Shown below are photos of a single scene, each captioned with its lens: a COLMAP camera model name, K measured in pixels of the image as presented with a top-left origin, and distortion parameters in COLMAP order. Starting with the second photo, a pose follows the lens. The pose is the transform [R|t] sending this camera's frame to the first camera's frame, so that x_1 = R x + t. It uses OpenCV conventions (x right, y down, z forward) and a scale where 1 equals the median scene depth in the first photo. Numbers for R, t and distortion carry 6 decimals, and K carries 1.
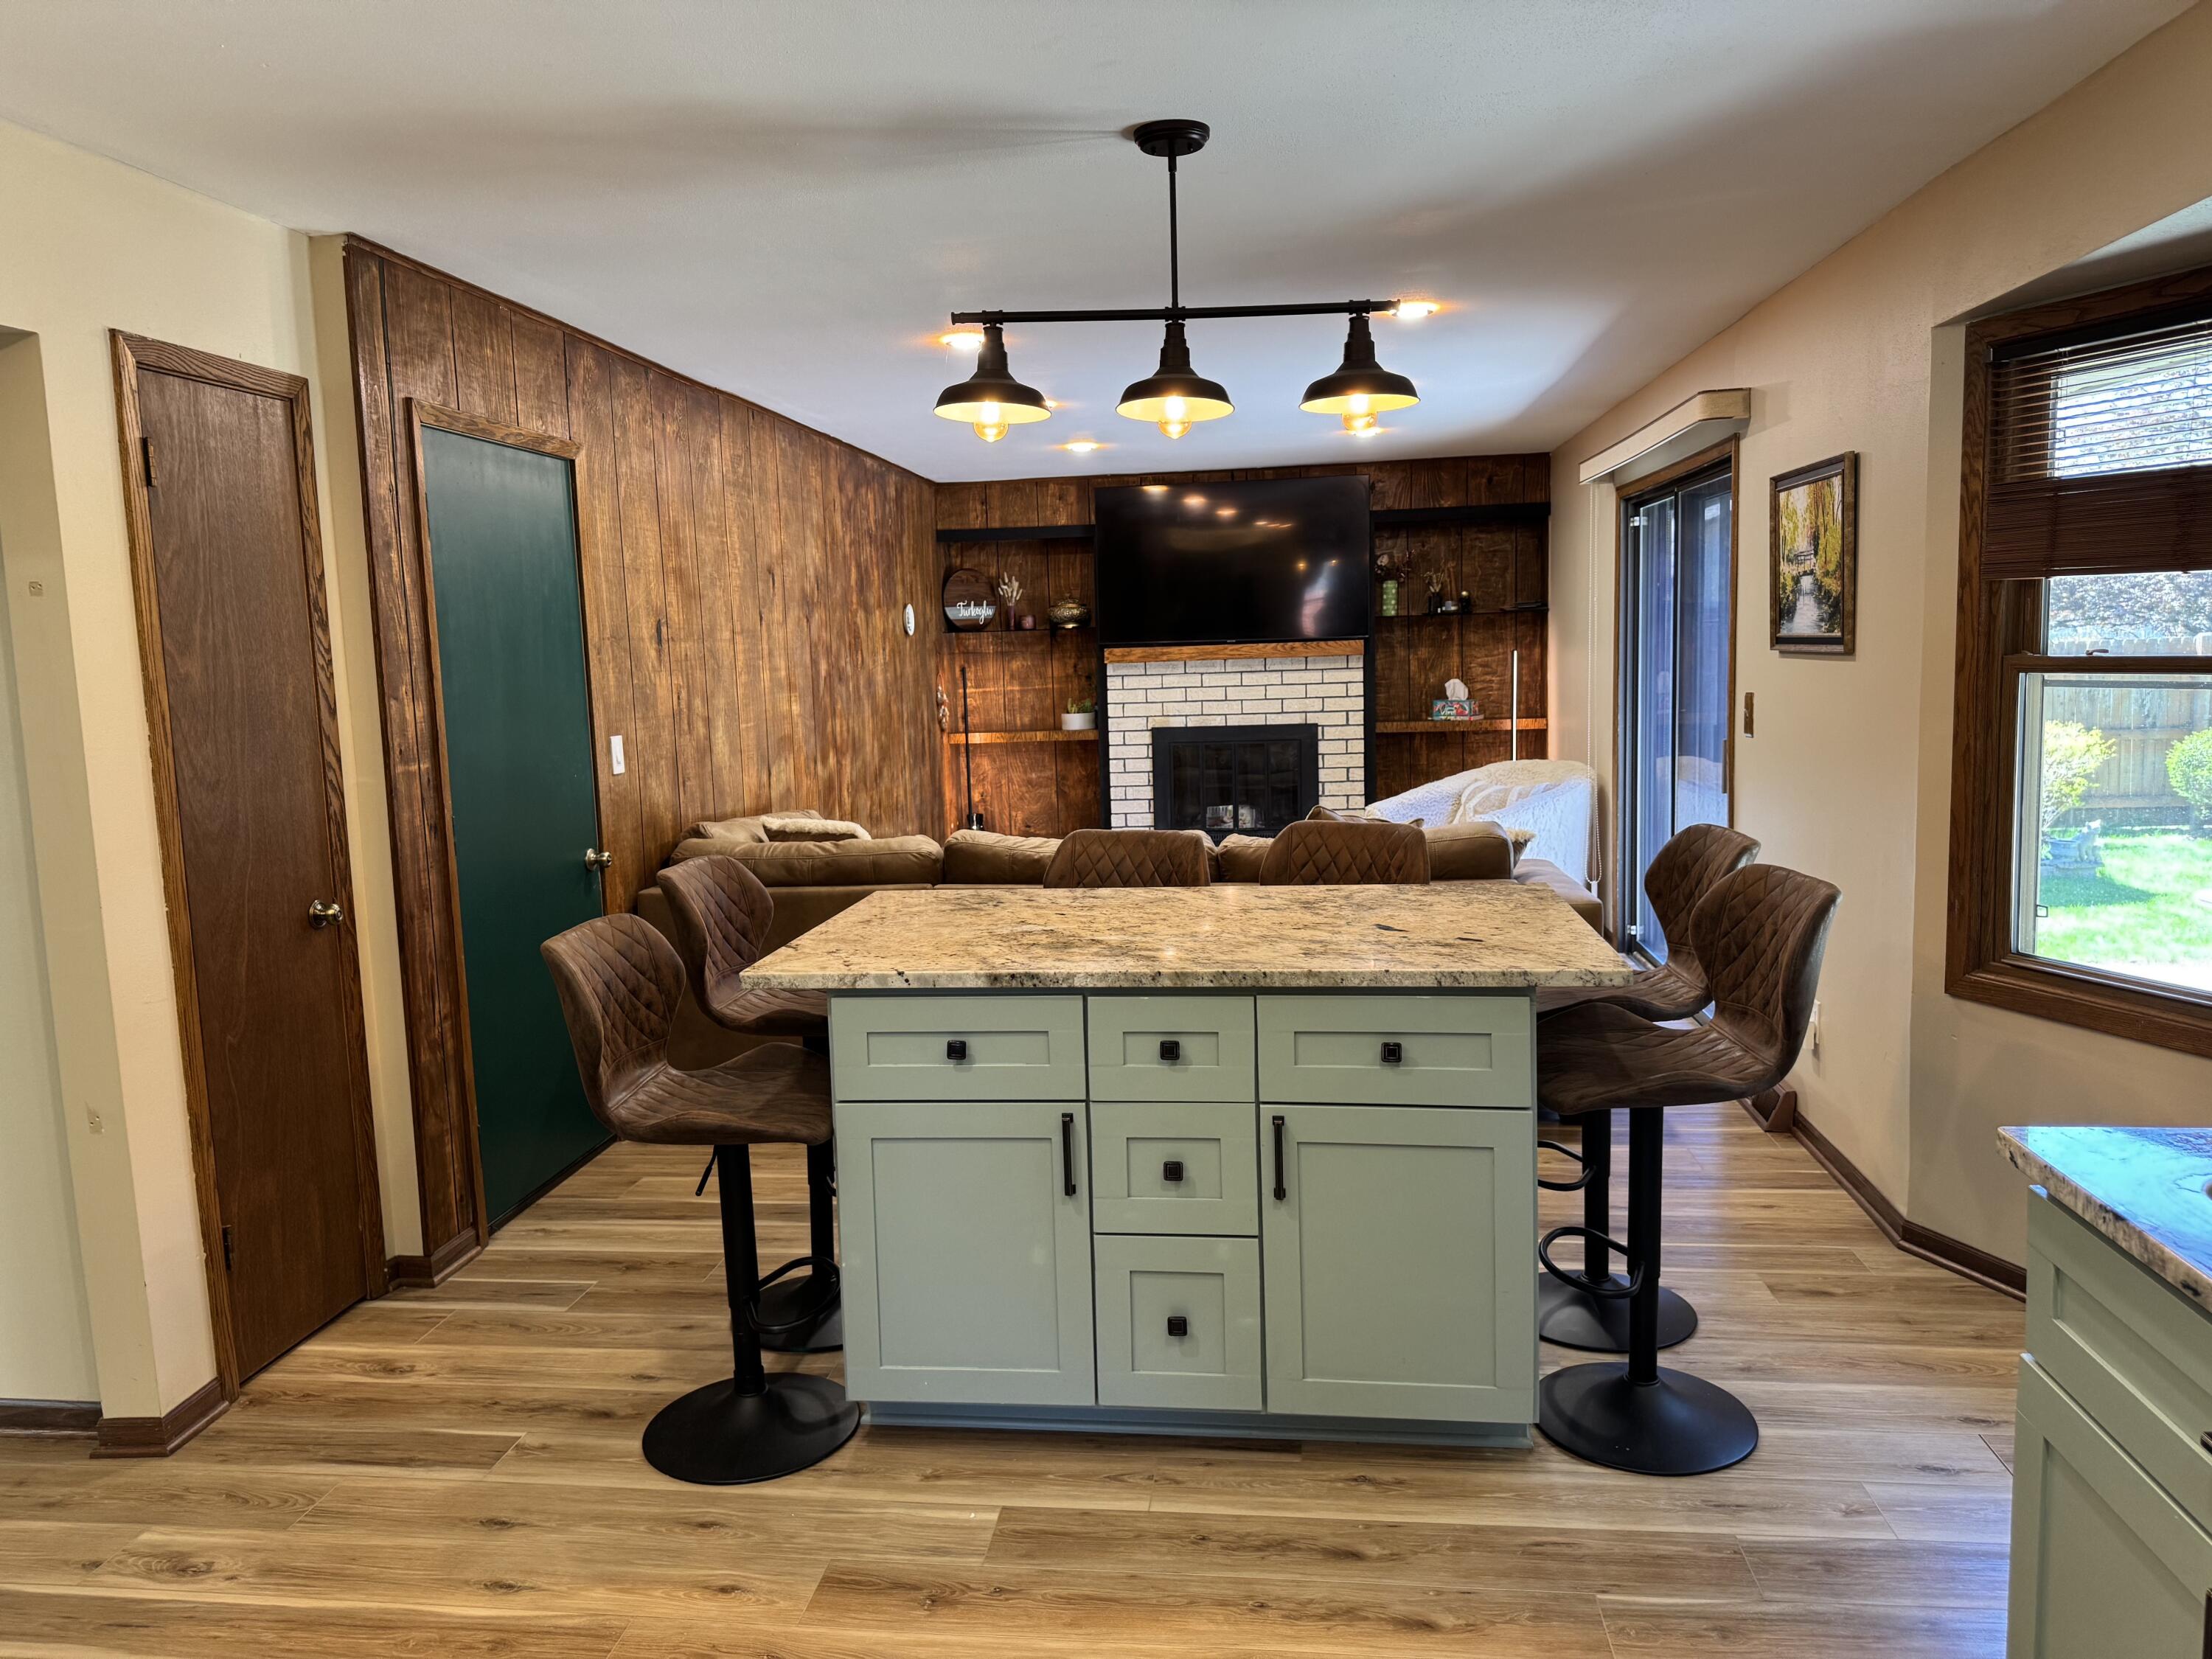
lens RADIAL K [[1547.7, 0, 1100.7], [0, 1547.7, 828.6], [0, 0, 1]] dist [0.122958, -0.193193]
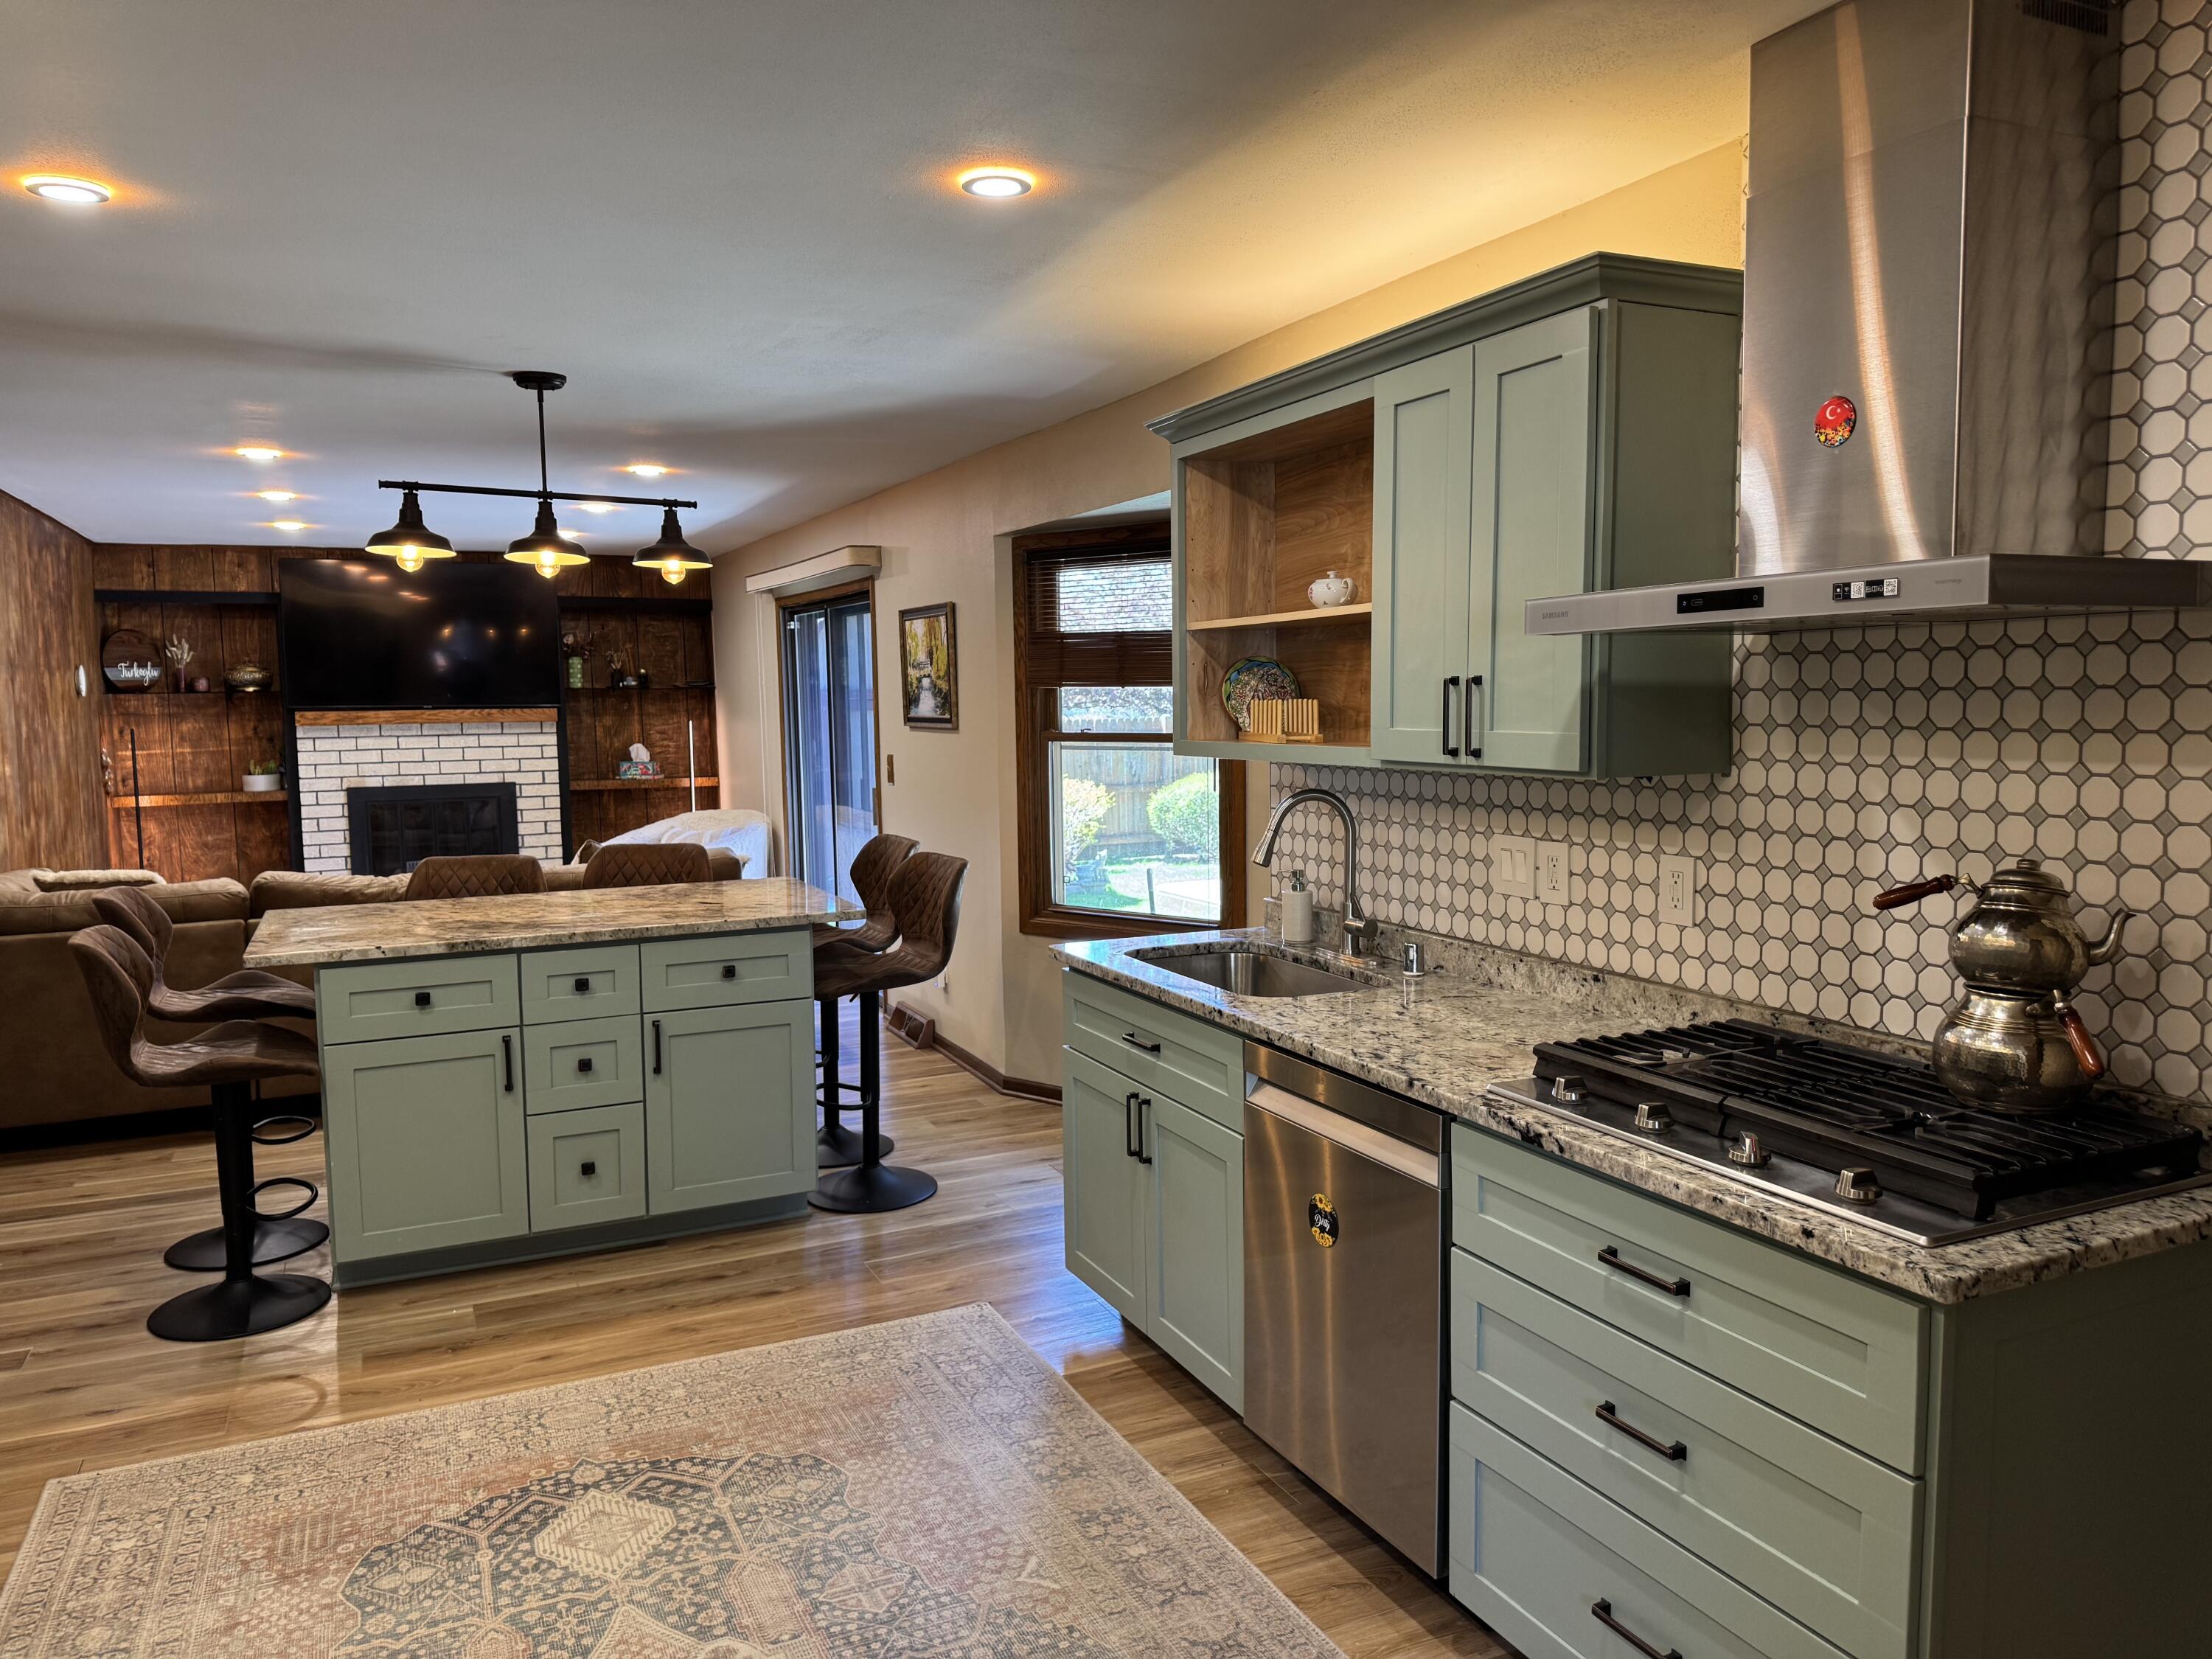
lens RADIAL K [[1547.7, 0, 1100.7], [0, 1547.7, 828.6], [0, 0, 1]] dist [0.122958, -0.193193]
pose [[0.848658, -0.026267, 0.528289, -0.108075], [0.048682, 0.998406, -0.028562, 0.019372], [-0.526697, 0.049957, 0.848584, -0.187792]]
